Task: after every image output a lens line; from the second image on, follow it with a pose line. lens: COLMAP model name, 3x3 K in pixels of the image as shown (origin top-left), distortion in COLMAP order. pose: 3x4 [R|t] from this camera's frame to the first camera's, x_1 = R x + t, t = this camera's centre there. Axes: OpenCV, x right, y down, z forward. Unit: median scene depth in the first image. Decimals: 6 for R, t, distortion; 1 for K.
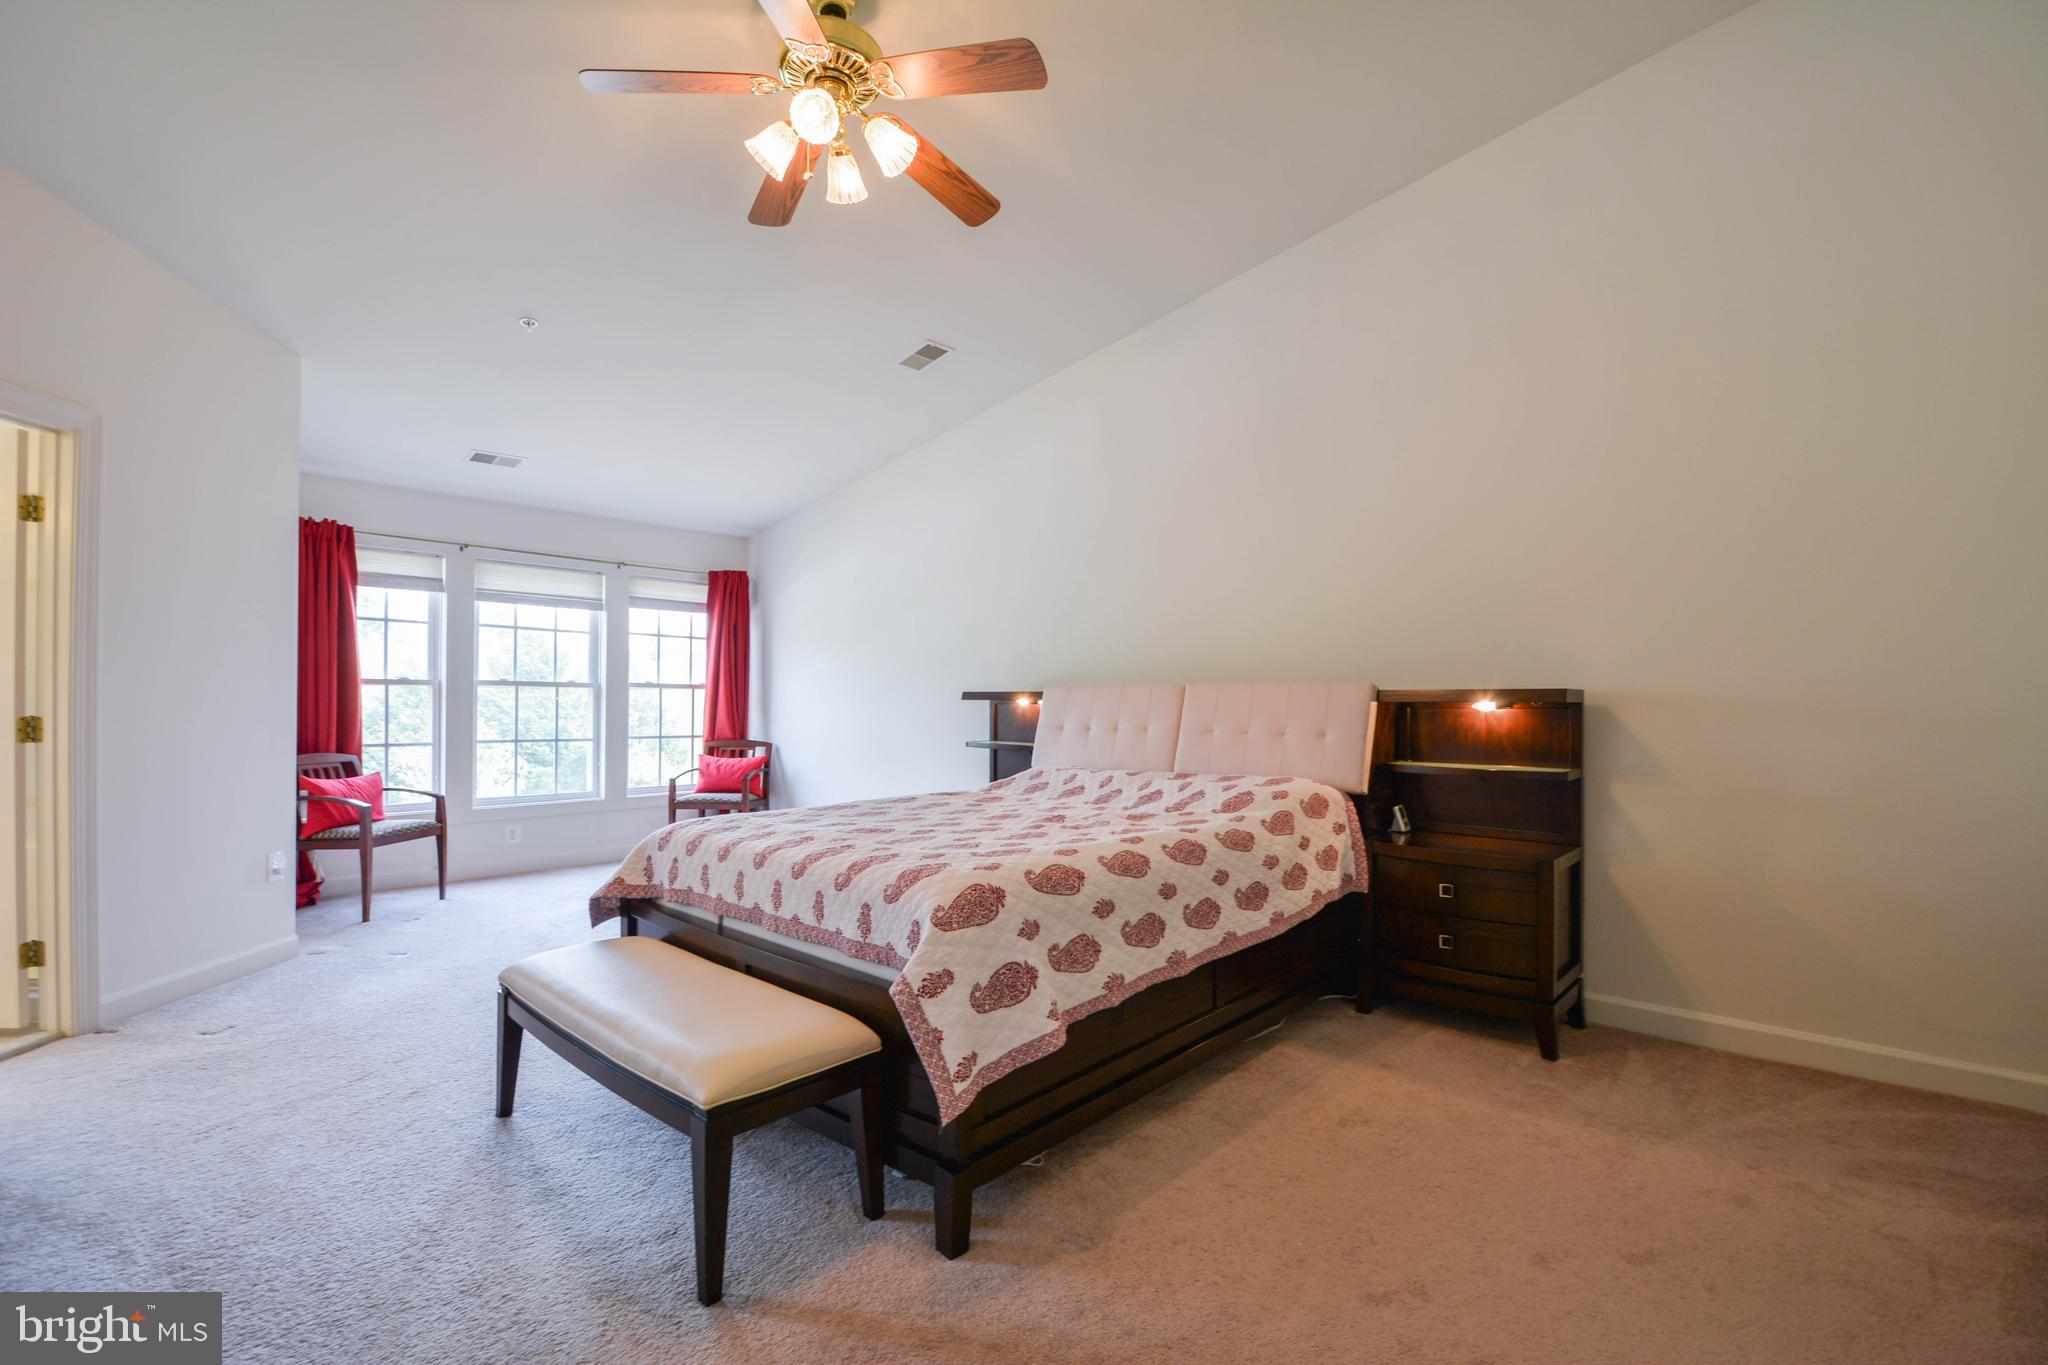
lens RADIAL K [[908.3, 0, 1037.4], [0, 908.3, 706.4], [0, 0, 1]] dist [0.020409, -0.017181]
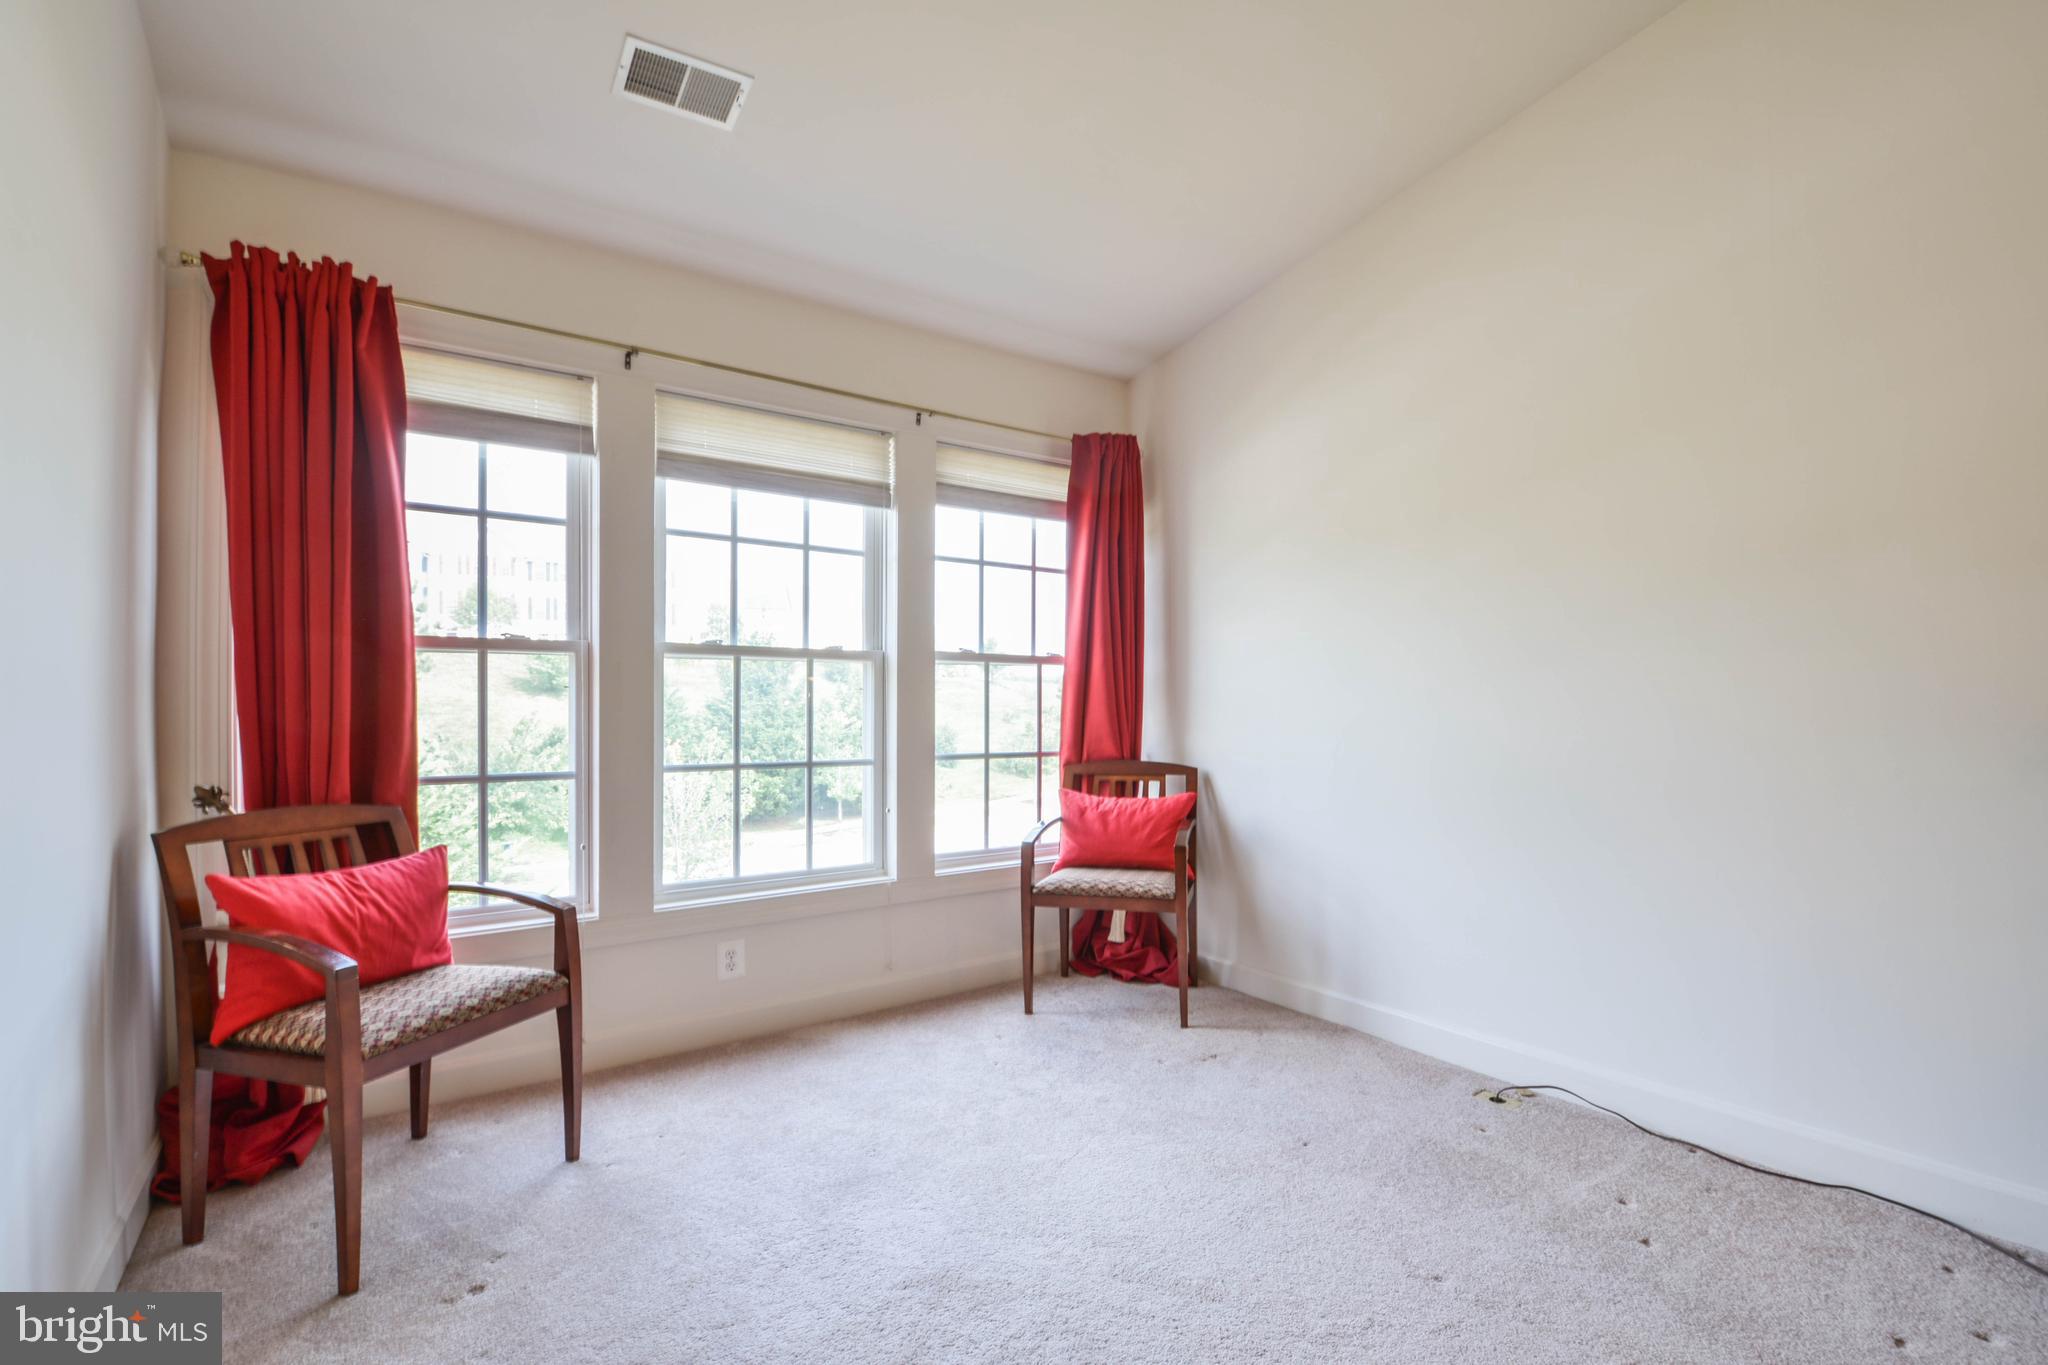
lens RADIAL K [[908.3, 0, 1037.4], [0, 908.3, 706.4], [0, 0, 1]] dist [0.020409, -0.017181]
pose [[0.978601, -0.012253, -0.205402, -0.293065], [0.010669, 0.999904, -0.008819, 0.010633], [0.205491, 0.006439, 0.978638, 0.520947]]
